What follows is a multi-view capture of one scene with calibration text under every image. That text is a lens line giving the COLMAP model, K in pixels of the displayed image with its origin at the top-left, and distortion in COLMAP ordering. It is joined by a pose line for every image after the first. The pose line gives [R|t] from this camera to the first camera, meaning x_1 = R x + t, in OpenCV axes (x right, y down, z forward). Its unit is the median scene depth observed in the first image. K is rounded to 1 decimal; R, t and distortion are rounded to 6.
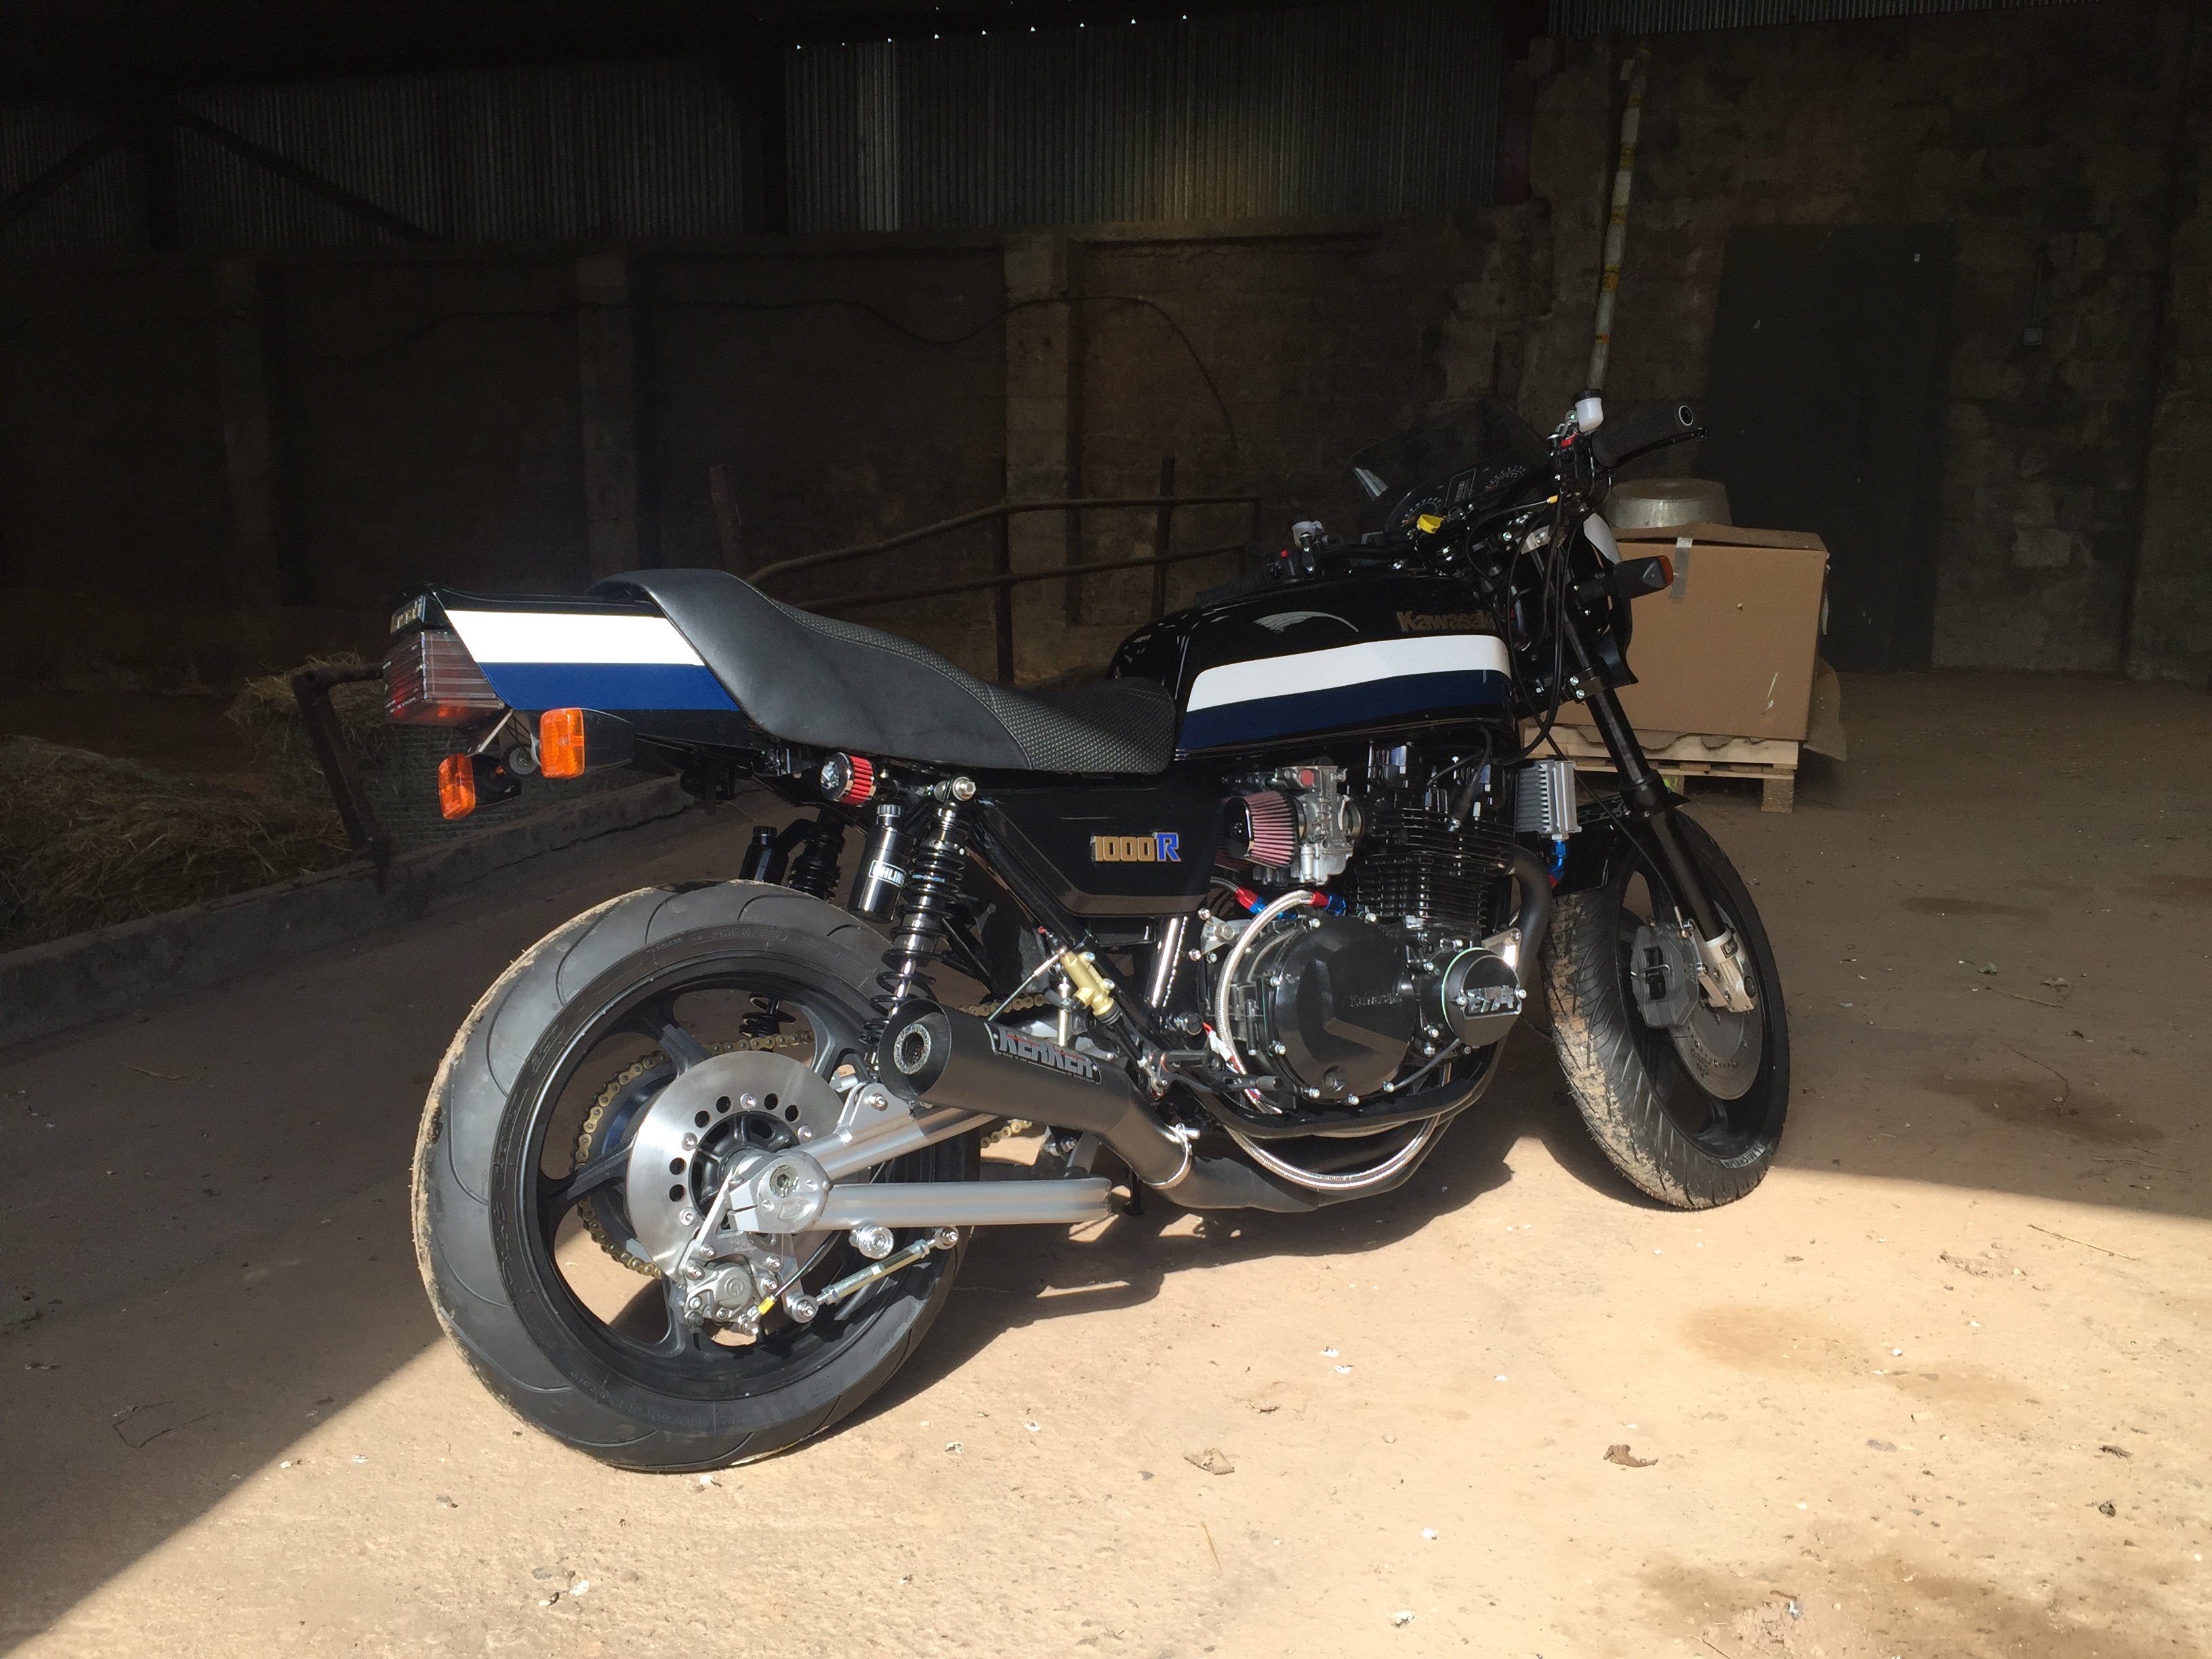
lens RADIAL K [[1910.1, 0, 1119.2], [0, 1910.1, 794.2], [0, 0, 1]] dist [0.098392, -0.127502]
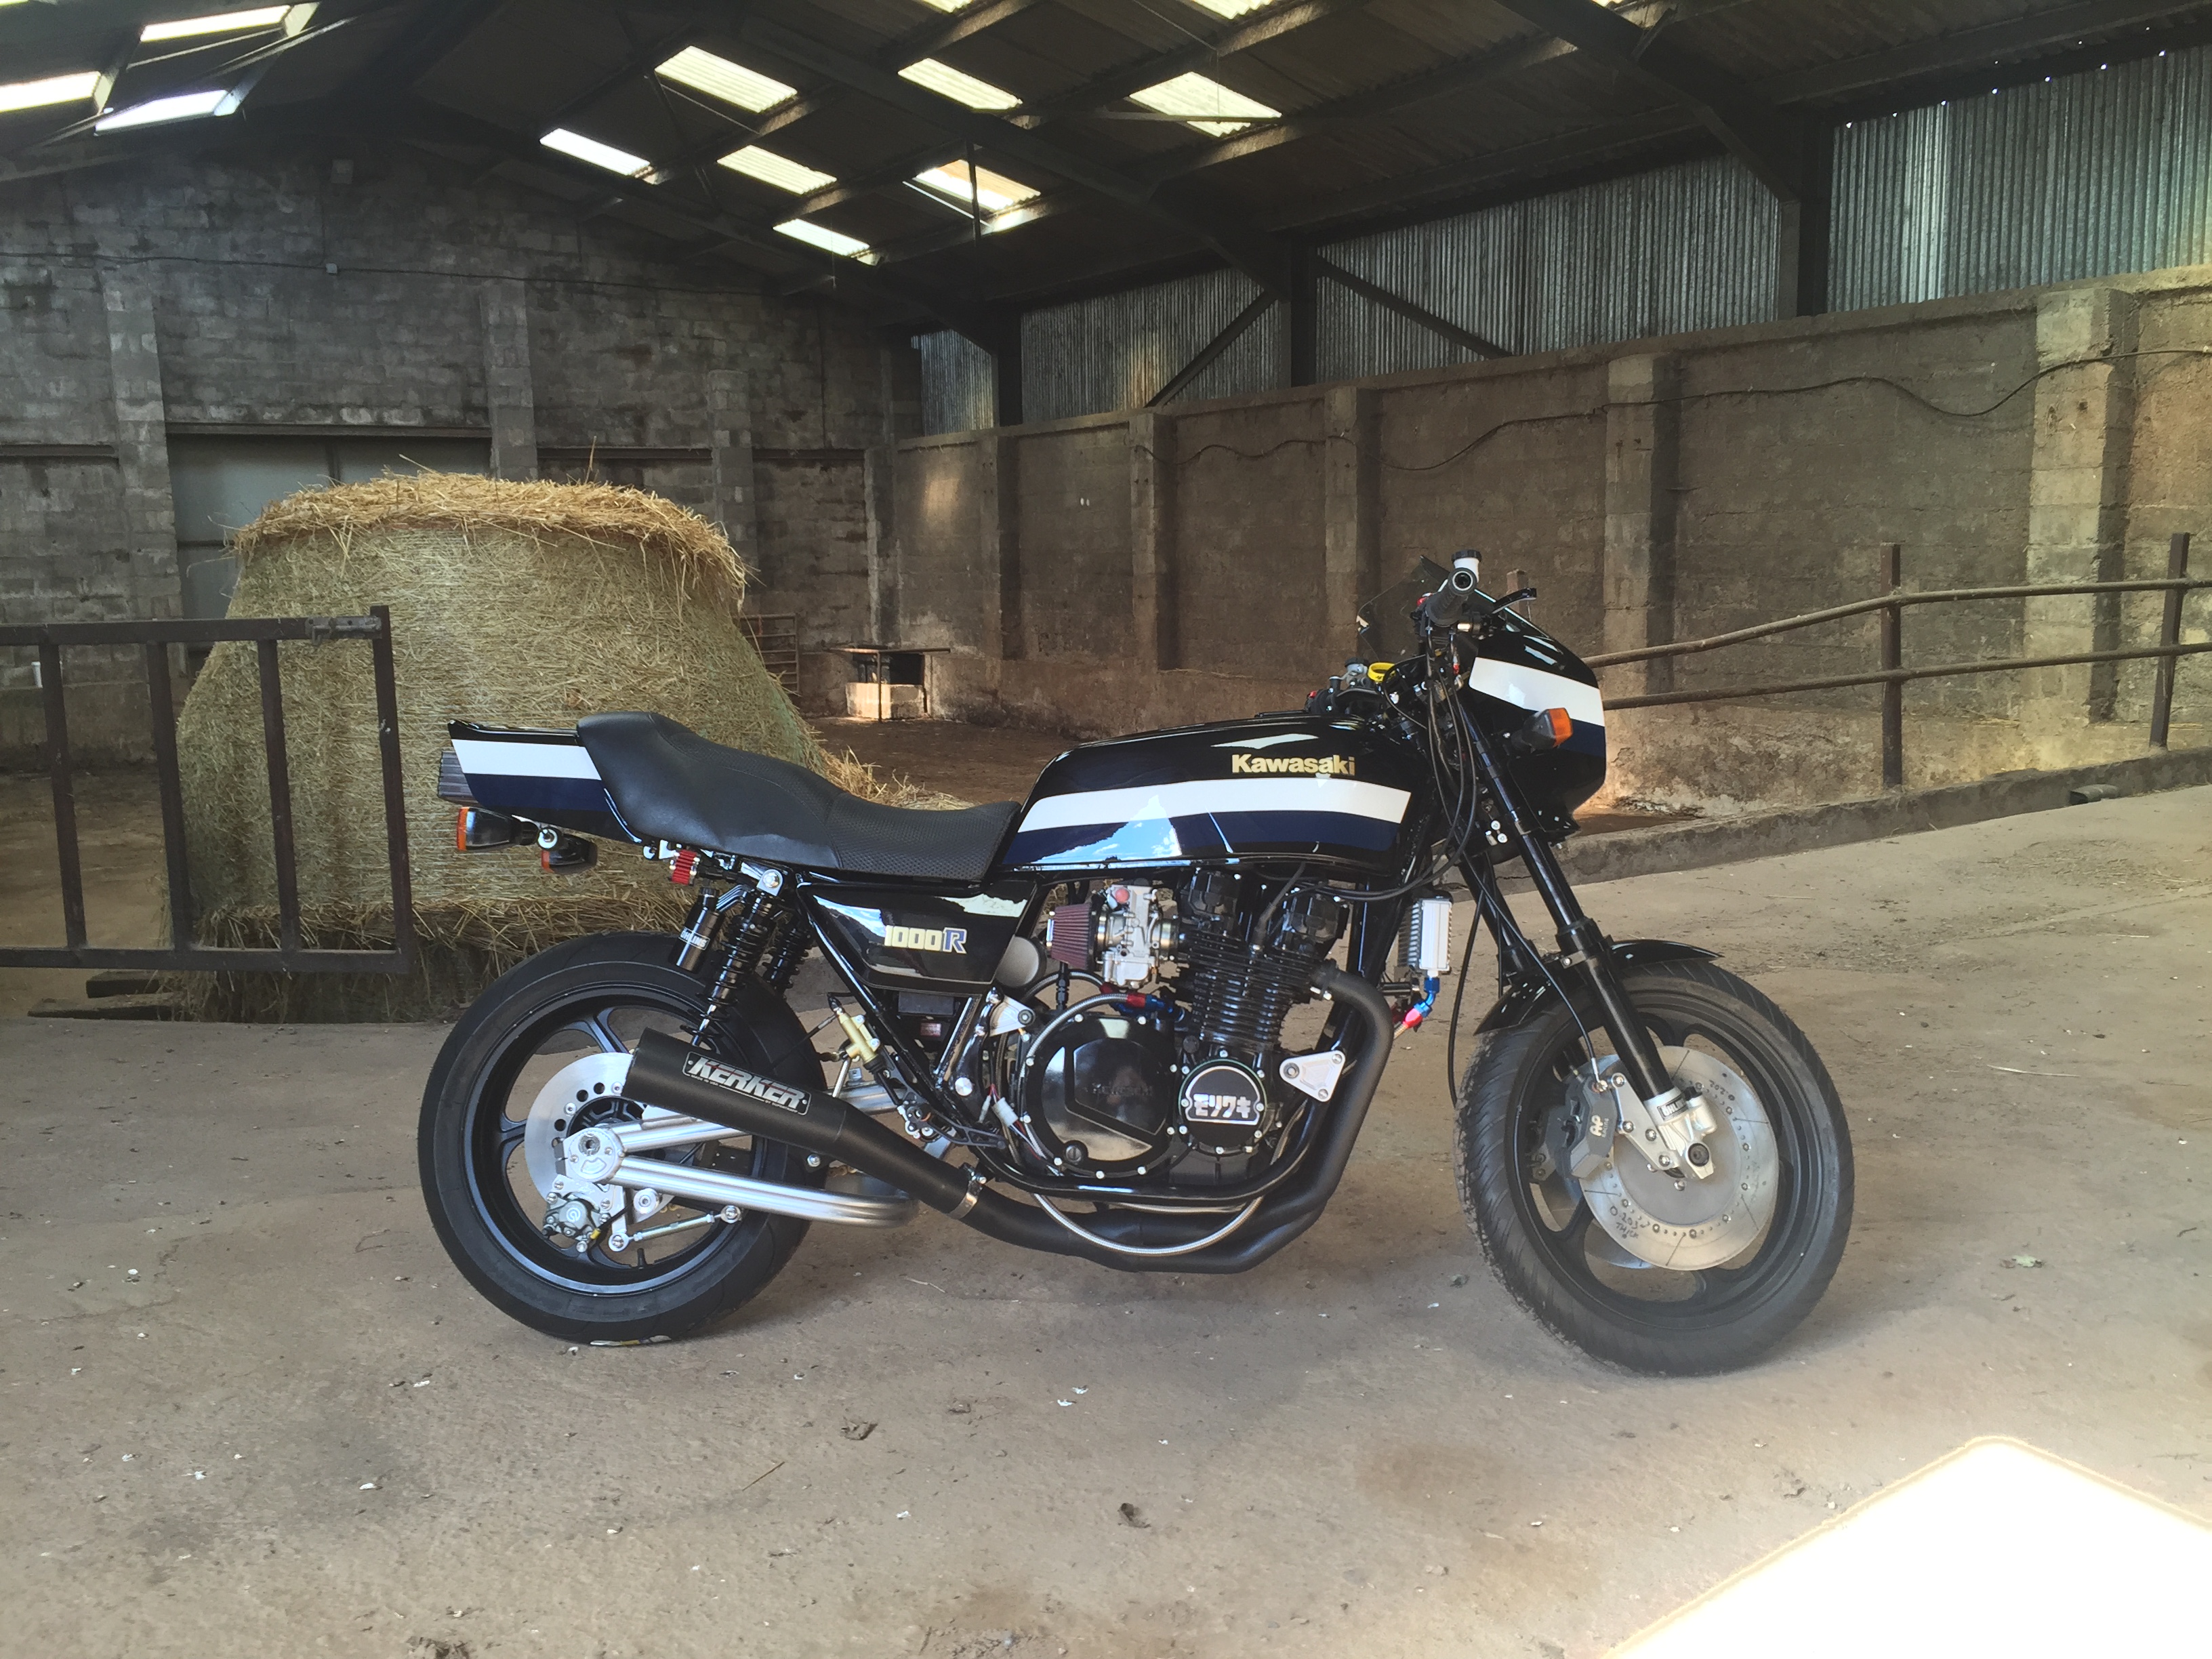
lens RADIAL K [[1910.1, 0, 1103.9], [0, 1910.1, 792.7], [0, 0, 1]] dist [0.098392, -0.127502]
pose [[0.802681, 0.050819, -0.594239, 0.706401], [-0.073350, 0.997211, -0.013798, -0.048983], [0.591881, 0.054663, 0.804170, 0.046606]]
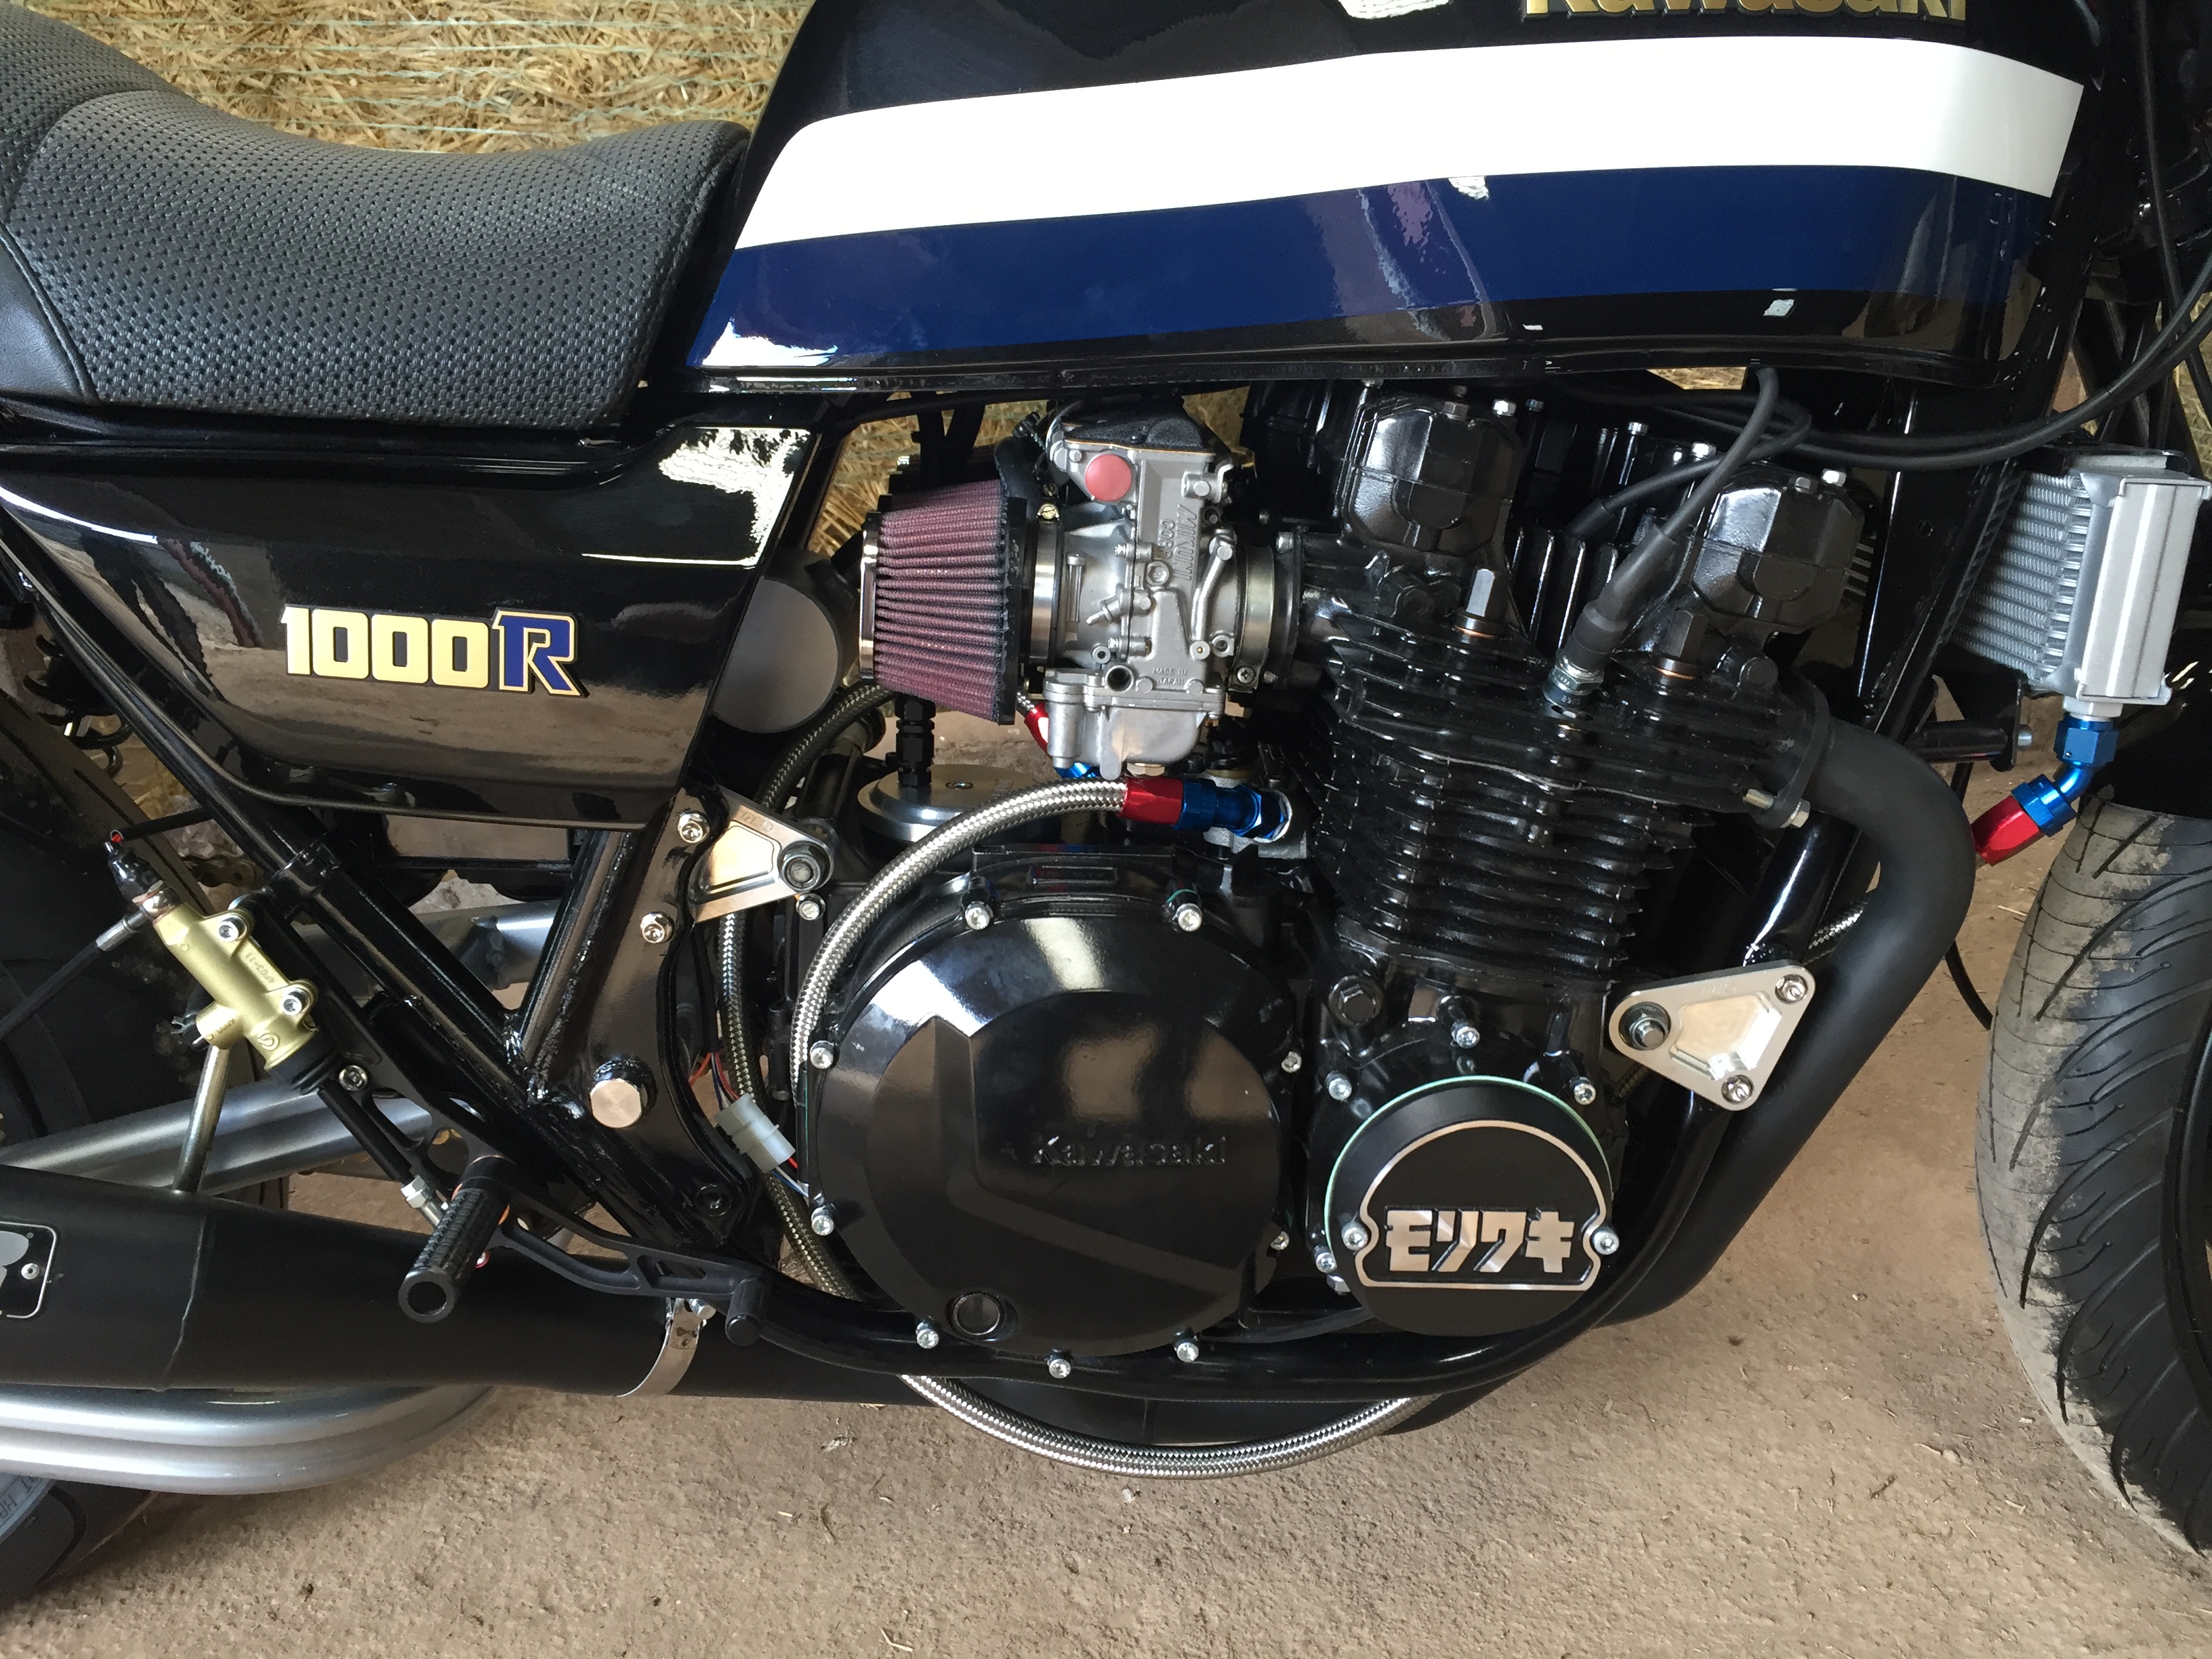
lens RADIAL K [[1910.1, 0, 1100.4], [0, 1910.1, 816.6], [0, 0, 1]] dist [0.098392, -0.127502]
pose [[0.848865, 0.242663, -0.469620, 0.247126], [-0.066685, 0.930467, 0.360255, -0.068635], [0.524387, -0.274491, 0.806023, 0.639791]]
